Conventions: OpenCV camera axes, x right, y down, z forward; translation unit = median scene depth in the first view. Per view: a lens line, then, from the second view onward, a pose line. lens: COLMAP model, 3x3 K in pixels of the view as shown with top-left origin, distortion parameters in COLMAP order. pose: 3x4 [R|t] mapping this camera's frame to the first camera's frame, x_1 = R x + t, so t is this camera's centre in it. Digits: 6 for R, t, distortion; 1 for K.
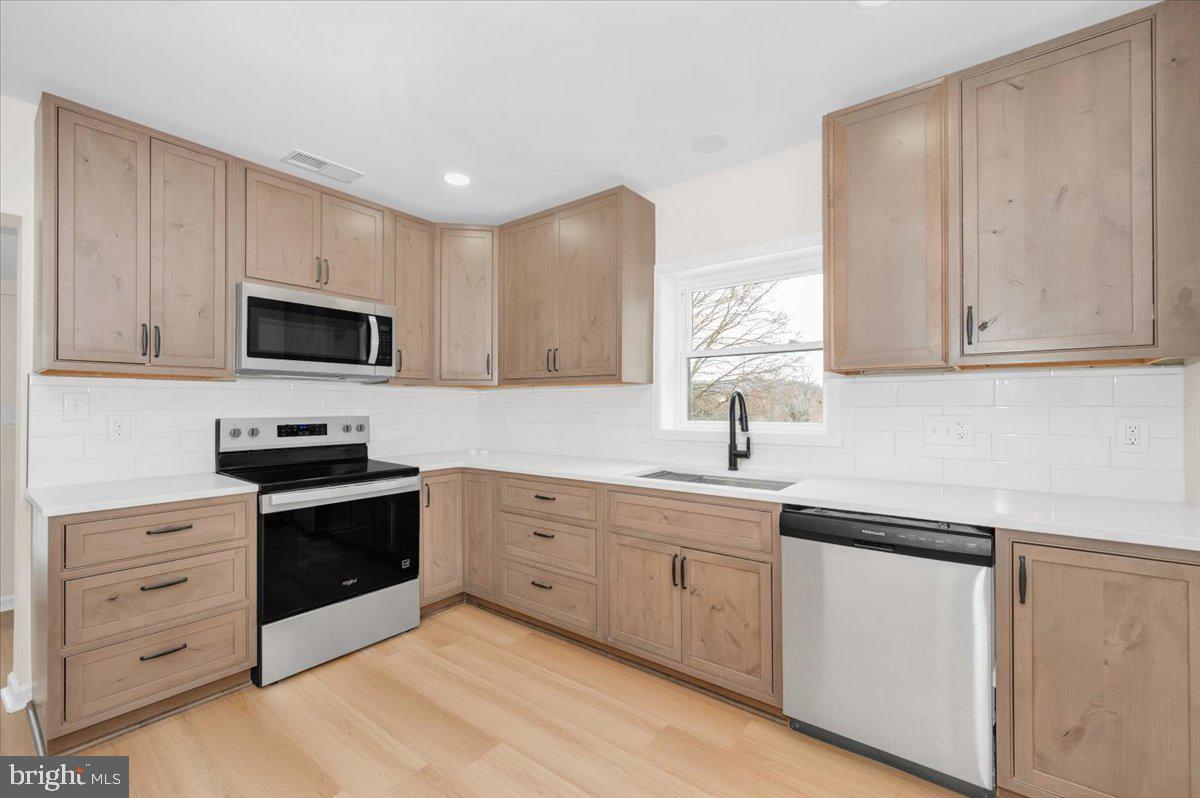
lens RADIAL K [[484.2, 0, 636.5], [0, 484.2, 410.6], [0, 0, 1]] dist [0.006028, -0.000507]
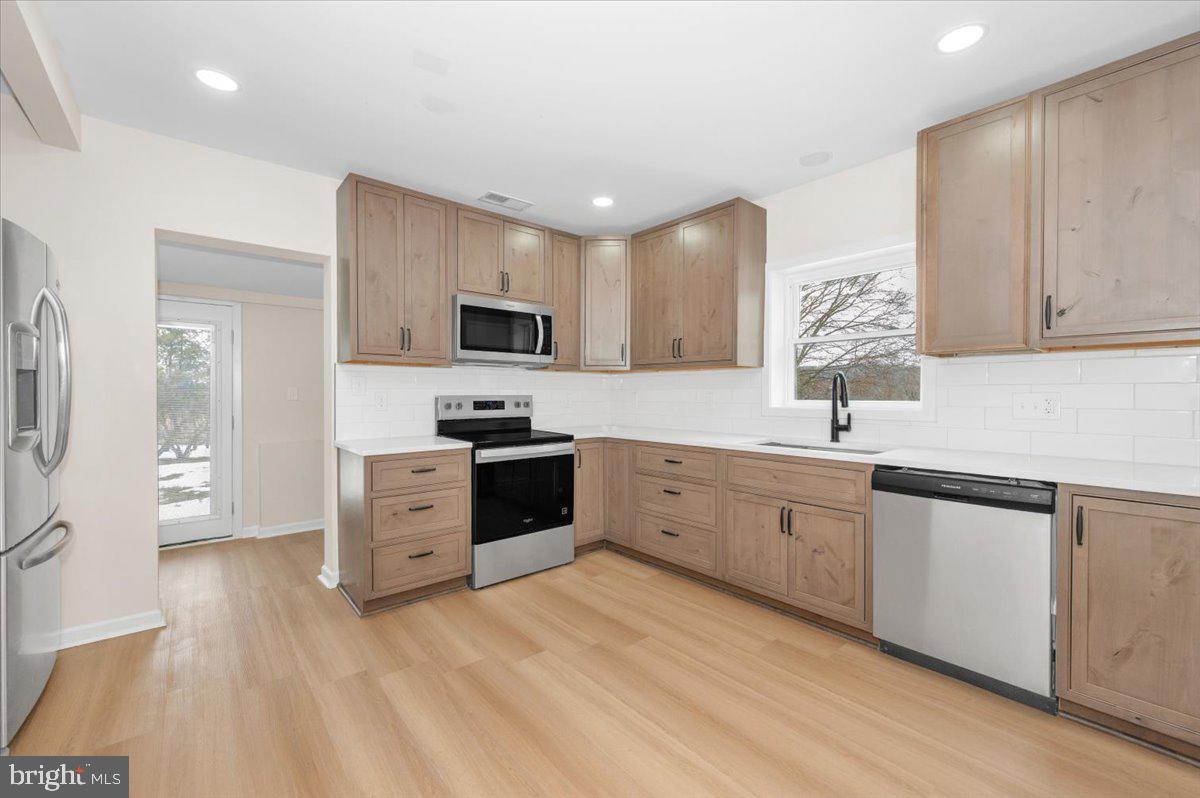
lens RADIAL K [[484.2, 0, 664.6], [0, 484.2, 408.3], [0, 0, 1]] dist [0.006028, -0.000507]
pose [[0.987497, 0.004306, -0.157580, -0.021425], [-0.000736, 0.999742, 0.022709, 0.020691], [0.157637, -0.022309, 0.987245, -0.226571]]
